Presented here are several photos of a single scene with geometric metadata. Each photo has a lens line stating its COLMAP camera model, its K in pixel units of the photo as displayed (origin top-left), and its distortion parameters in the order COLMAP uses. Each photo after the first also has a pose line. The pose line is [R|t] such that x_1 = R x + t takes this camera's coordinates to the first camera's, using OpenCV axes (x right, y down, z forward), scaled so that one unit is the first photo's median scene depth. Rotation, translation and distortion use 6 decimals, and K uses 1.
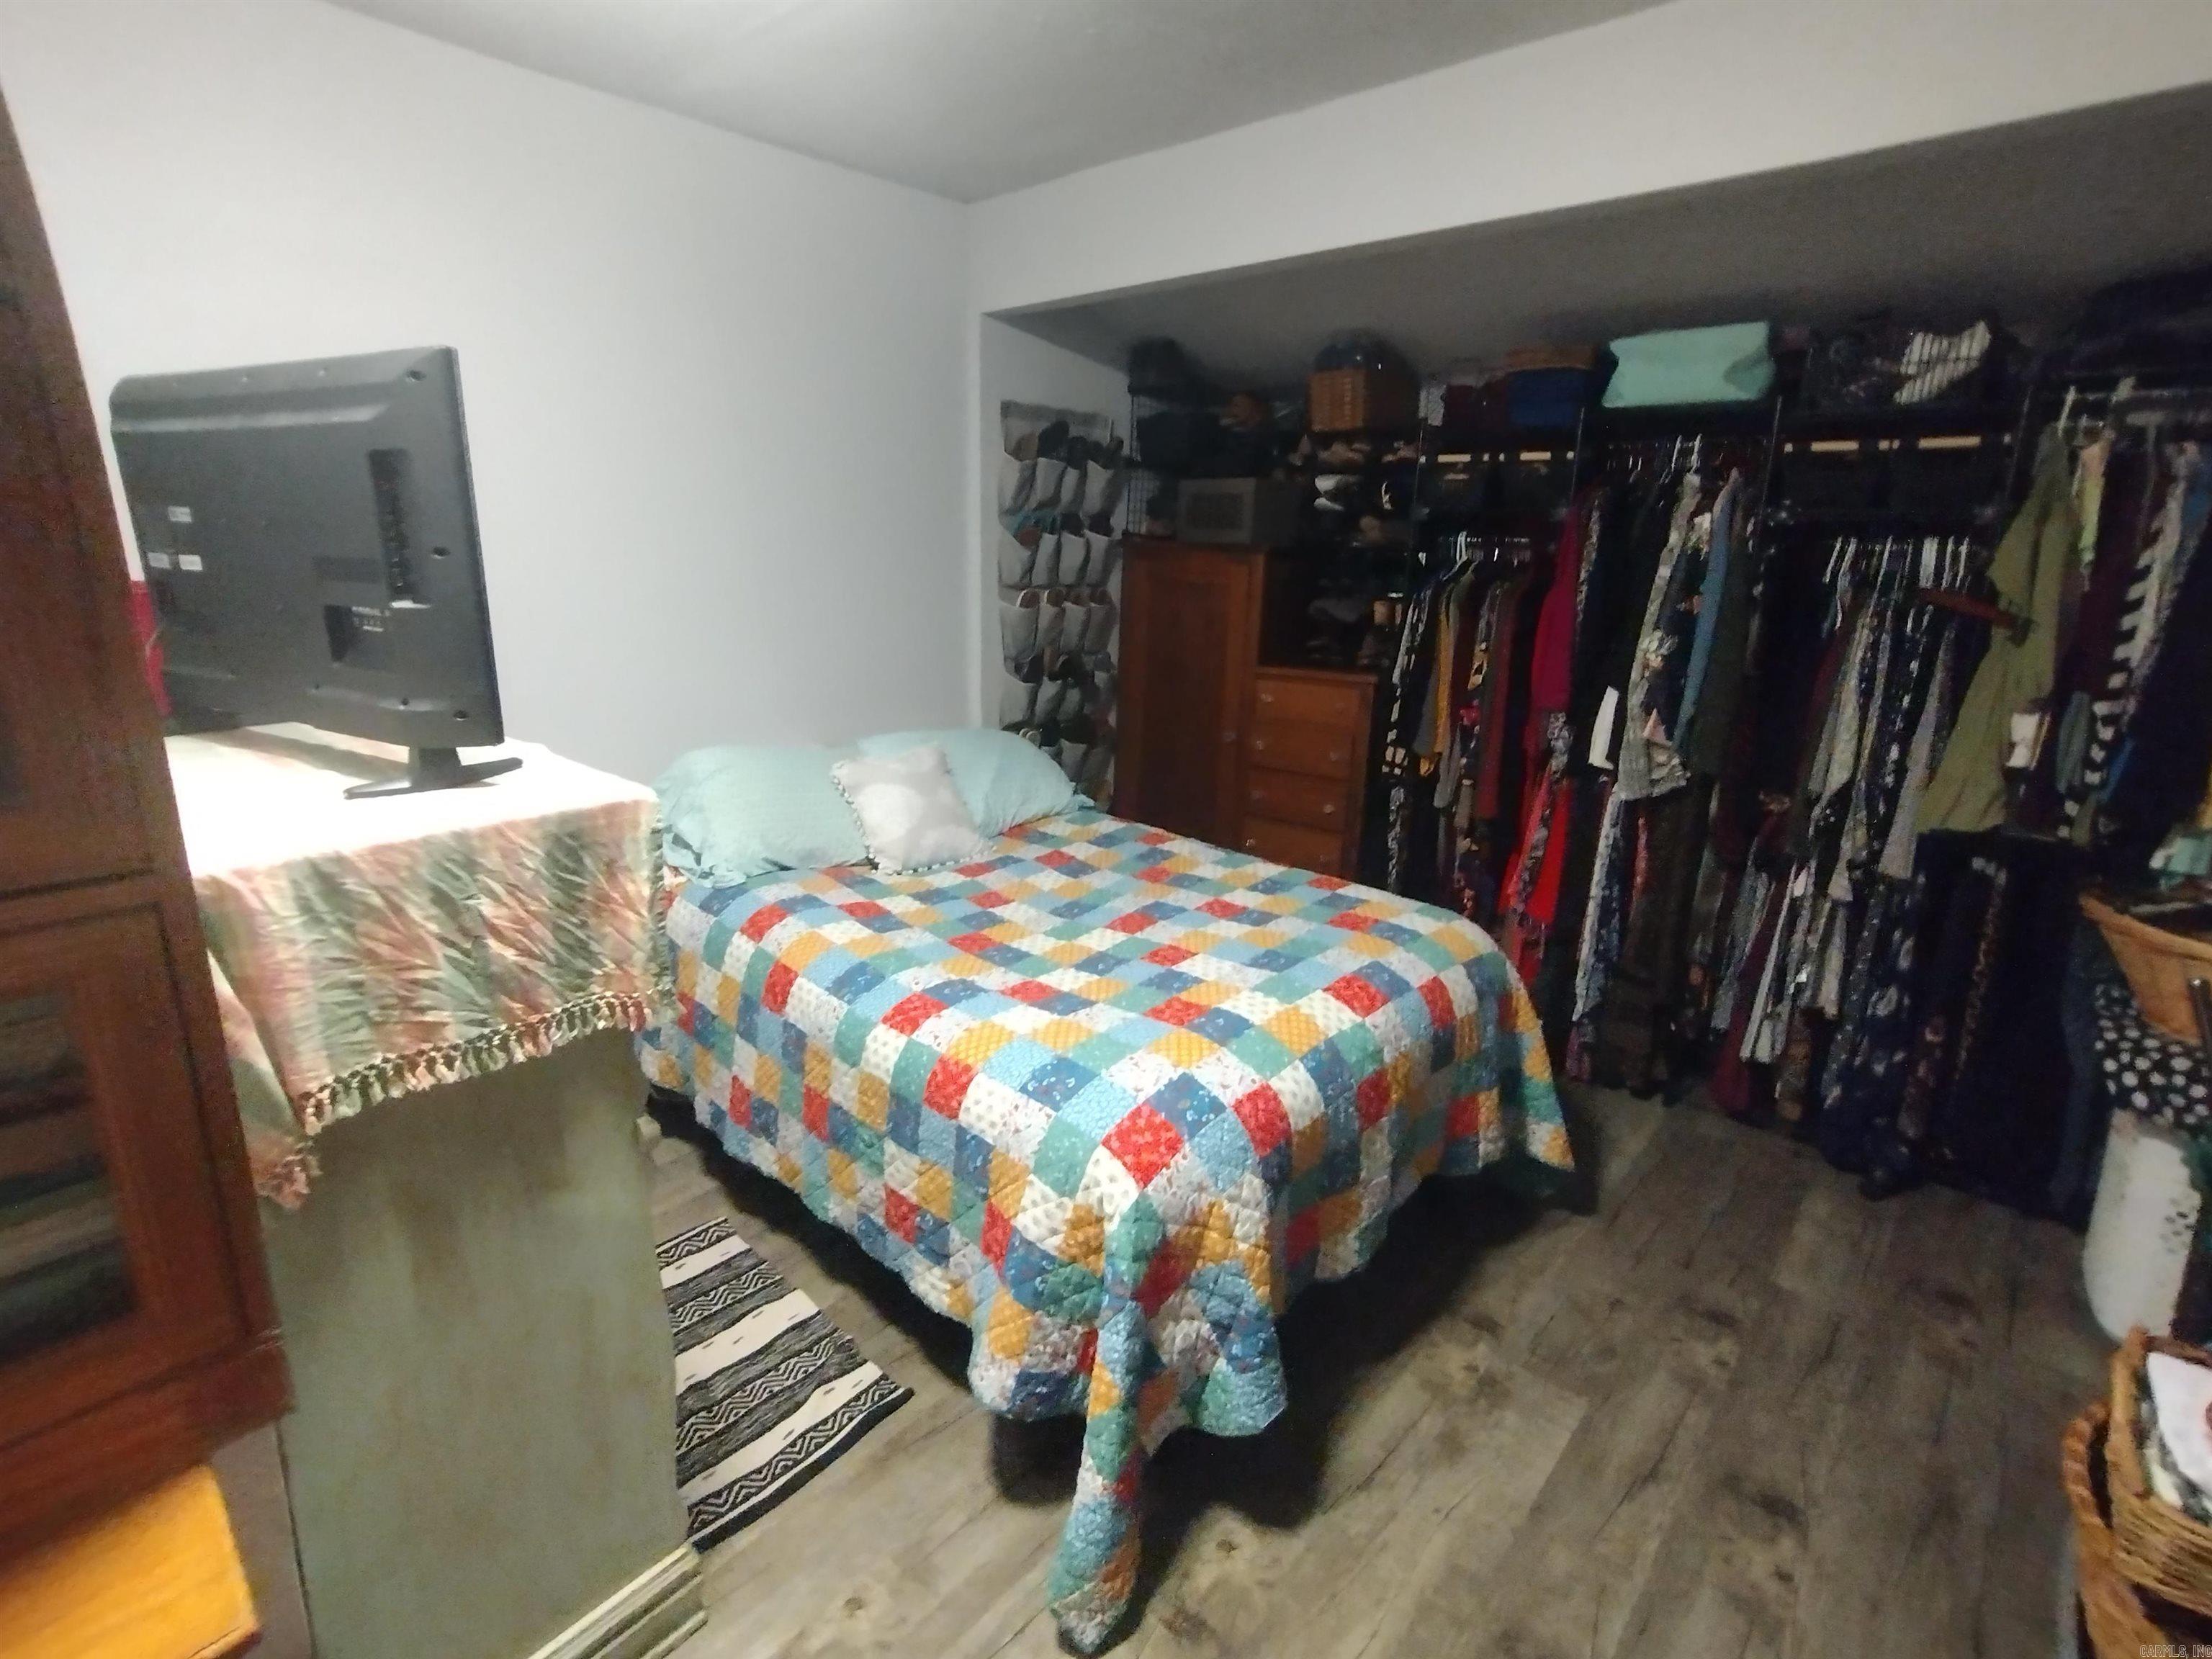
lens RADIAL K [[1014.1, 0, 1106.0], [0, 1014.1, 829.5], [0, 0, 1]] dist [-0.000025, -0.000247]
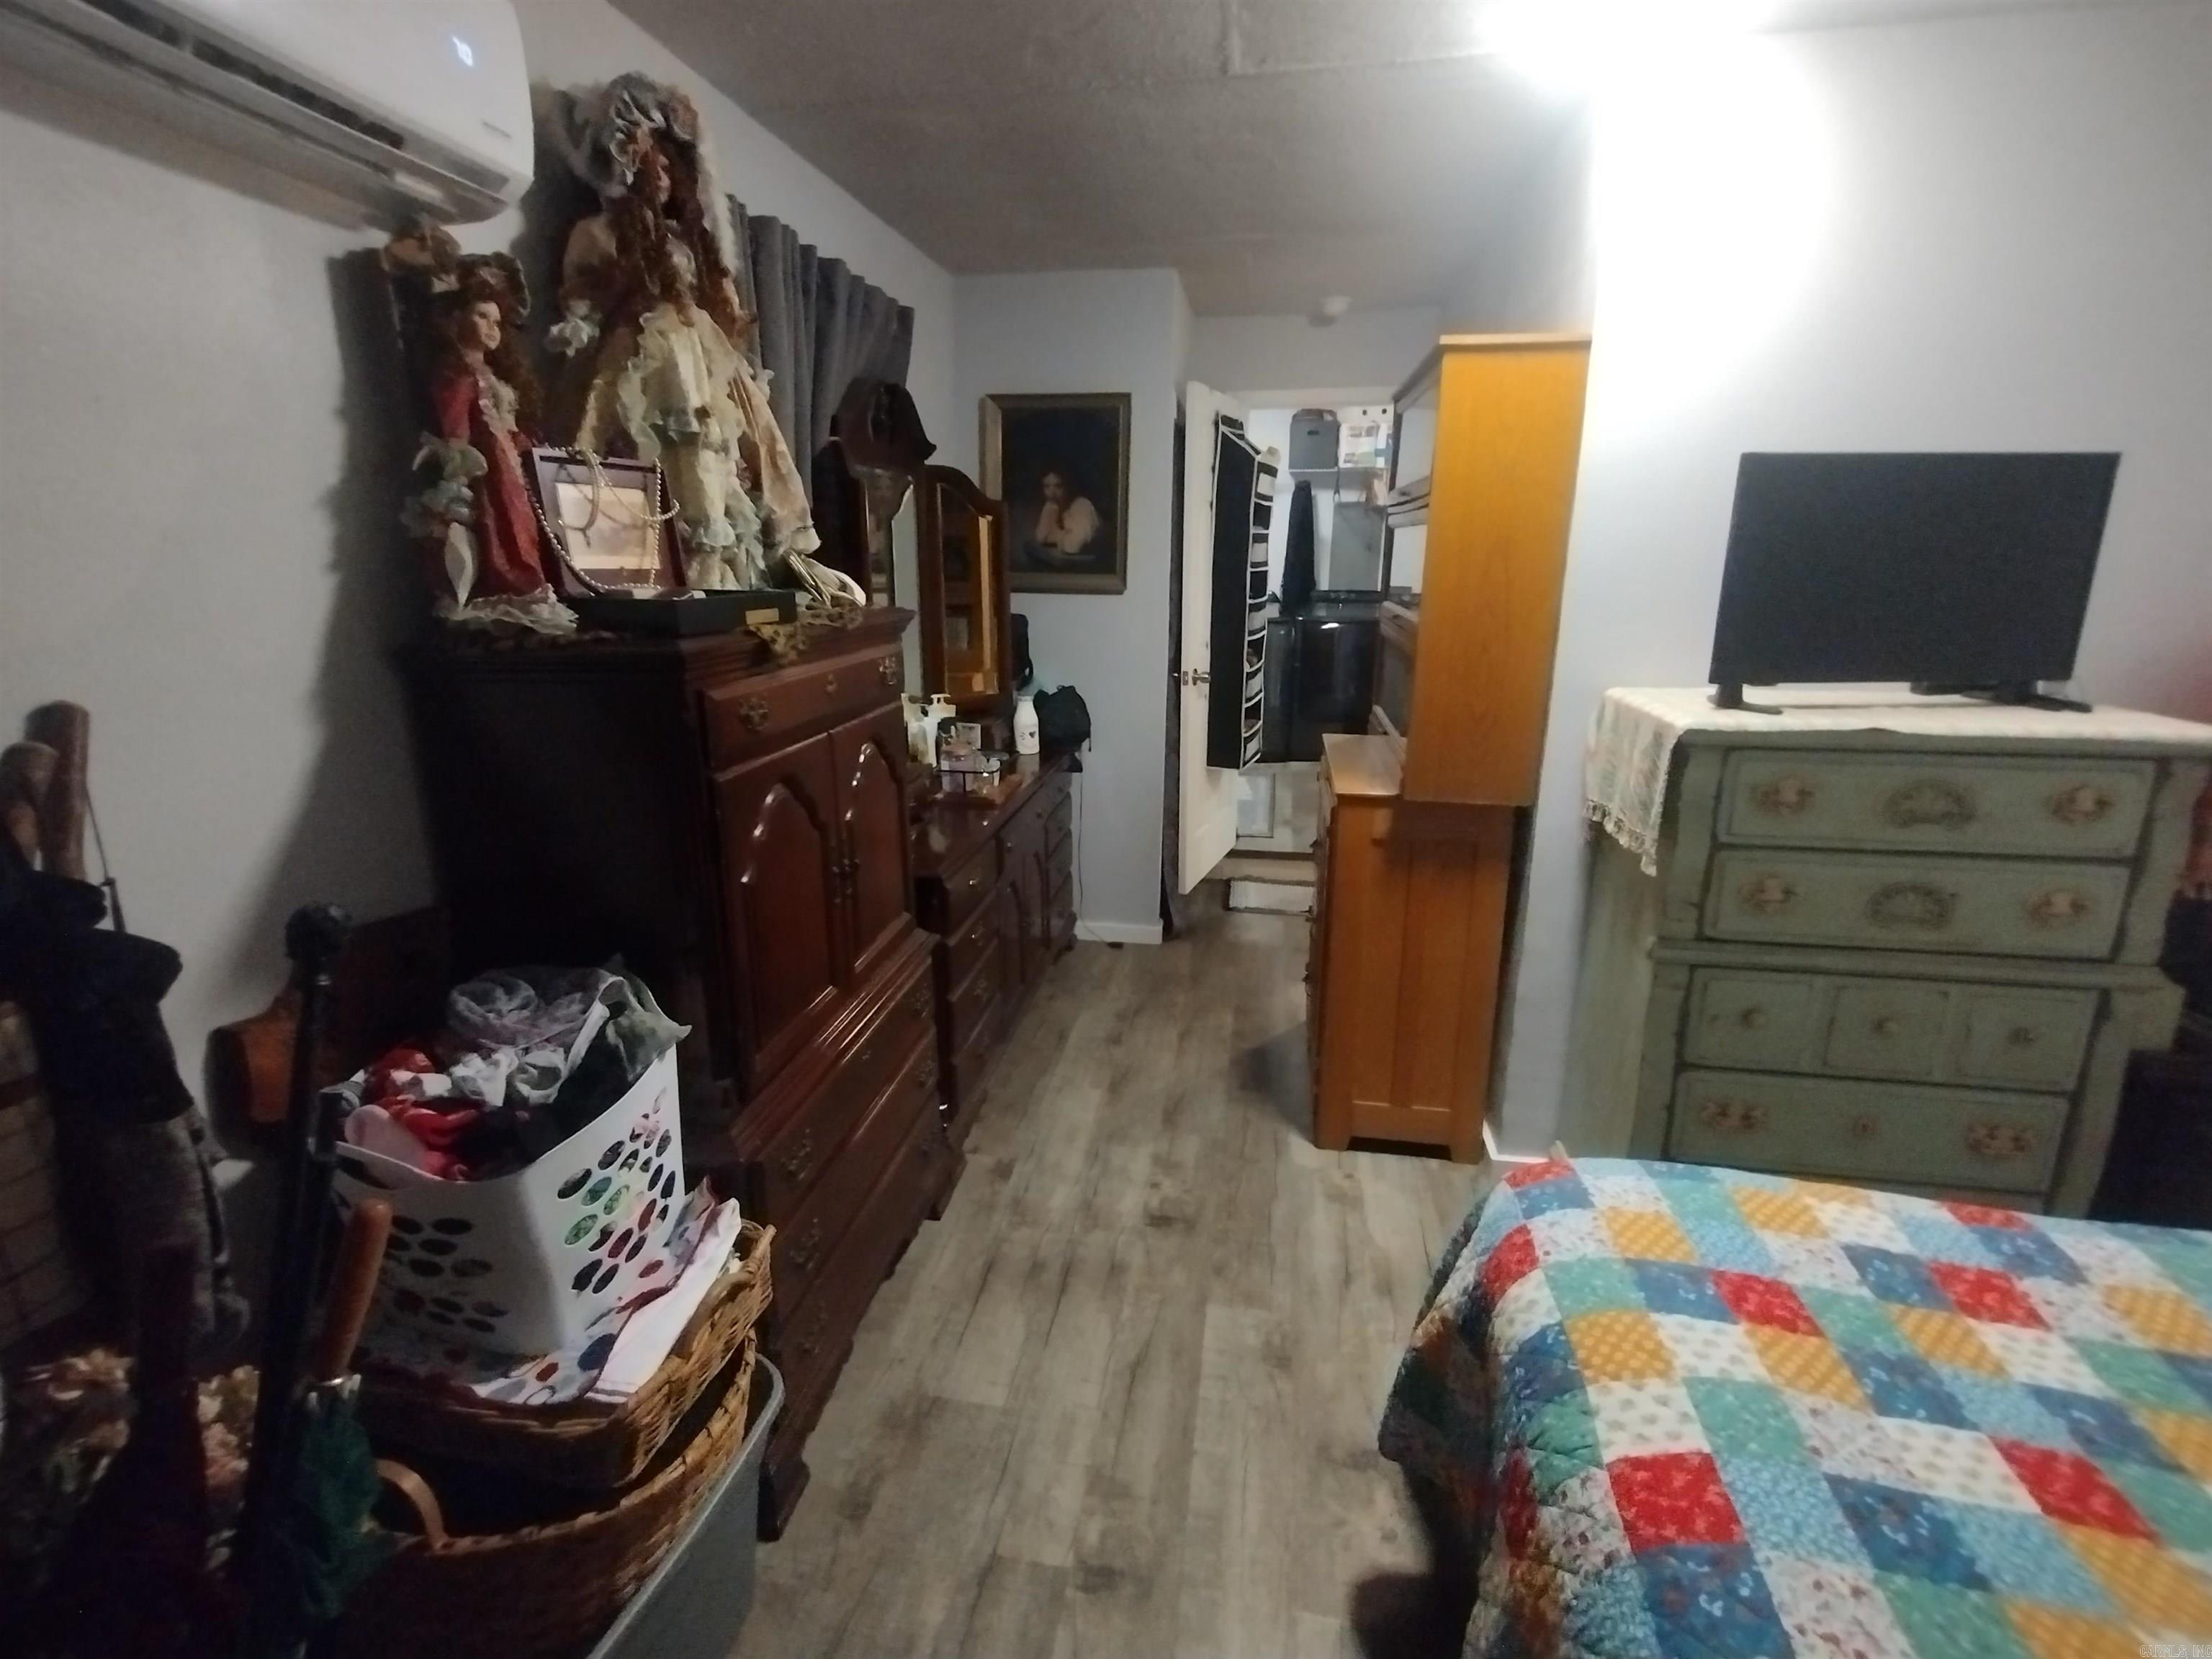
lens RADIAL K [[1034.8, 0, 1100.3], [0, 1034.8, 830.1], [0, 0, 1]] dist [0.000701, 0.001003]
pose [[-0.845430, 0.123353, -0.519646, 0.601761], [-0.167013, 0.863109, 0.476602, -0.264867], [0.507302, 0.489721, -0.709097, 0.908192]]
